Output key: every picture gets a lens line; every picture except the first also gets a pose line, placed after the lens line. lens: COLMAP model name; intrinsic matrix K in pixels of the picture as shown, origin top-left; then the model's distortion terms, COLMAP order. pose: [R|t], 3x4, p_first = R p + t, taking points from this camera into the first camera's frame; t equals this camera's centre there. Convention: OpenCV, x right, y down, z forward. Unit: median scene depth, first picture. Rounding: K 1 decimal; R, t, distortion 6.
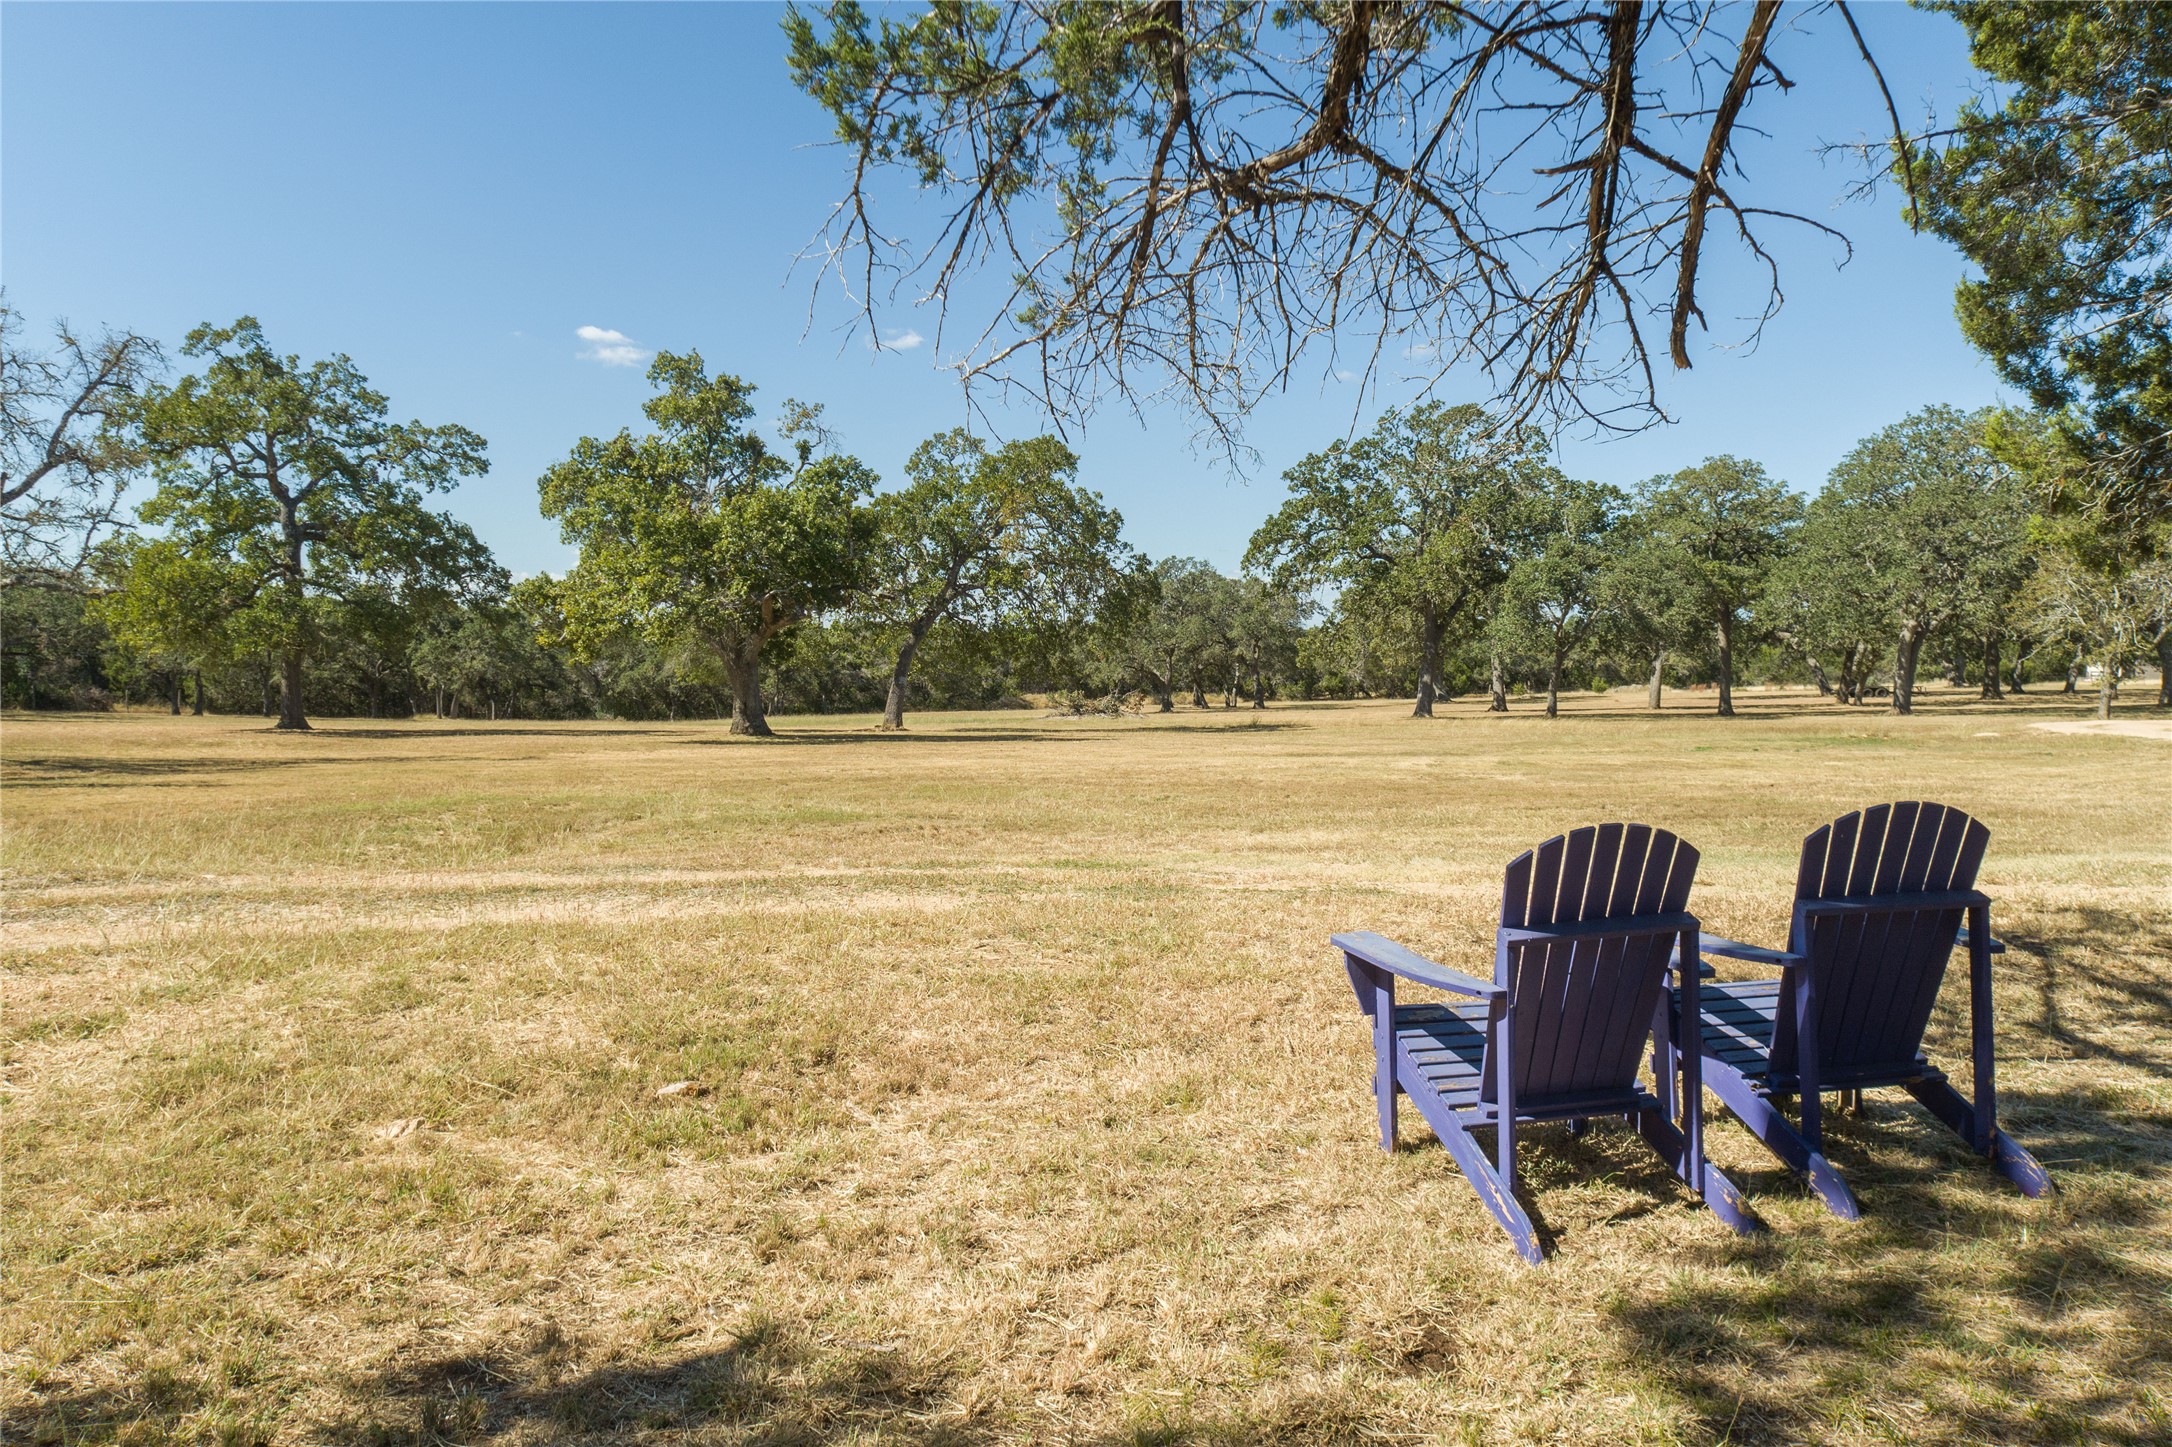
lens RADIAL K [[1473.6, 0, 1041.8], [0, 1473.6, 670.4], [0, 0, 1]] dist [-0.004505, 0.012181]
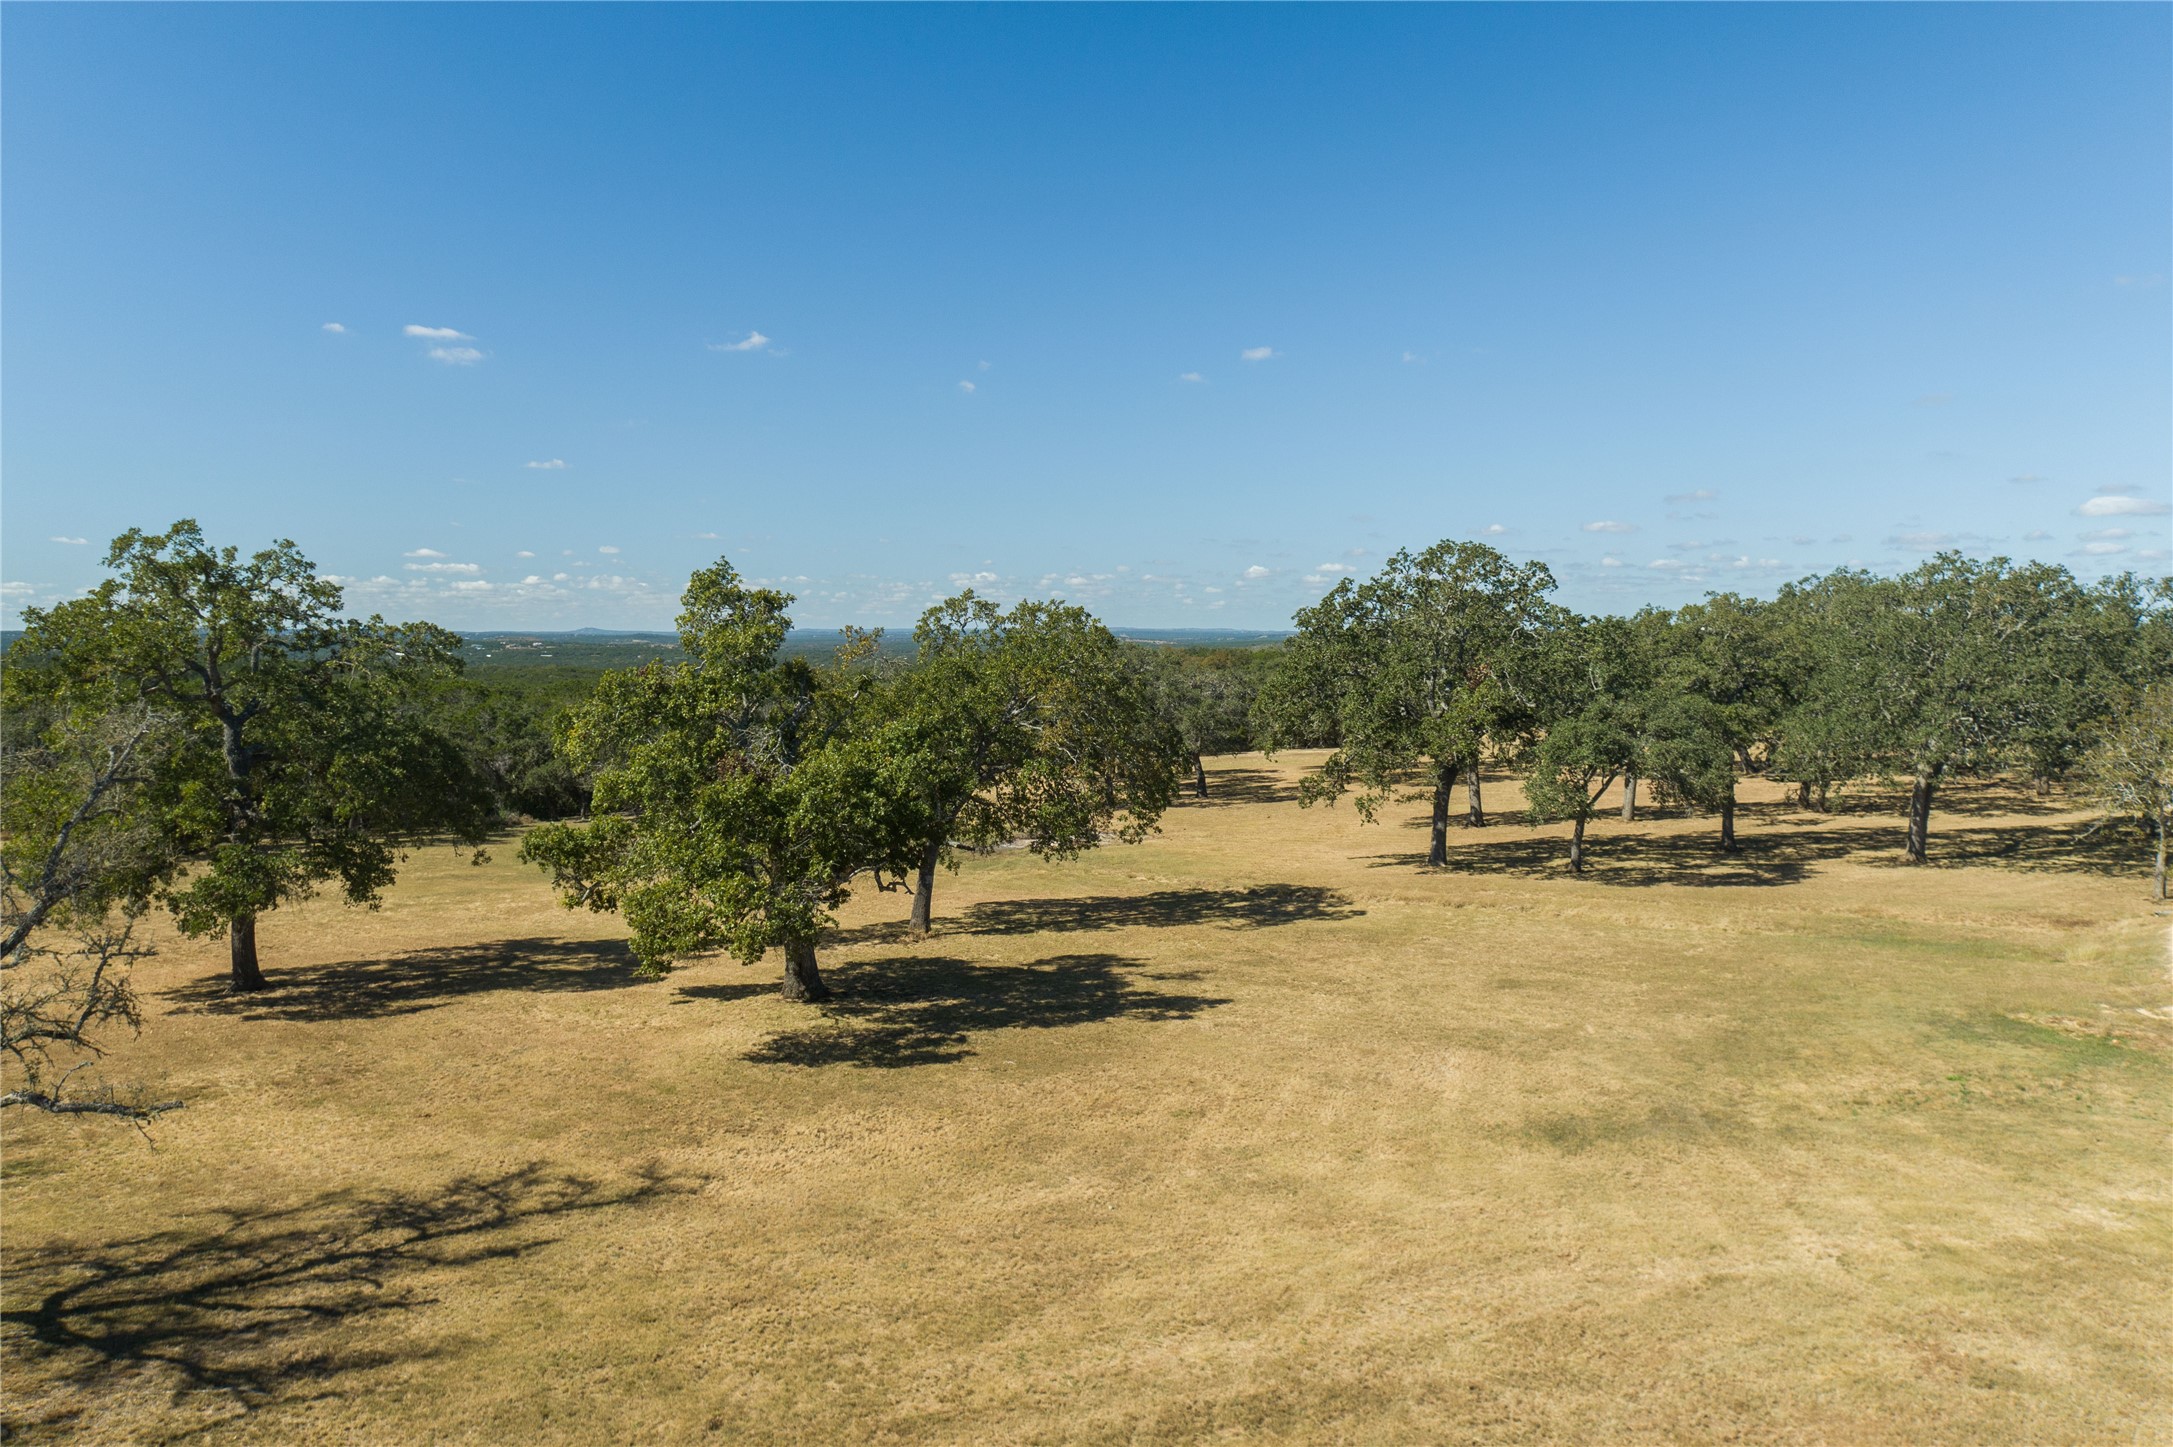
lens RADIAL K [[1474.2, 0, 1088.6], [0, 1474.2, 725.3], [0, 0, 1]] dist [-0.004505, 0.012181]
pose [[0.994330, -0.024009, 0.103591, -0.096571], [0.023384, 0.999700, 0.007239, -0.102477], [-0.103734, -0.004775, 0.994594, 0.081240]]
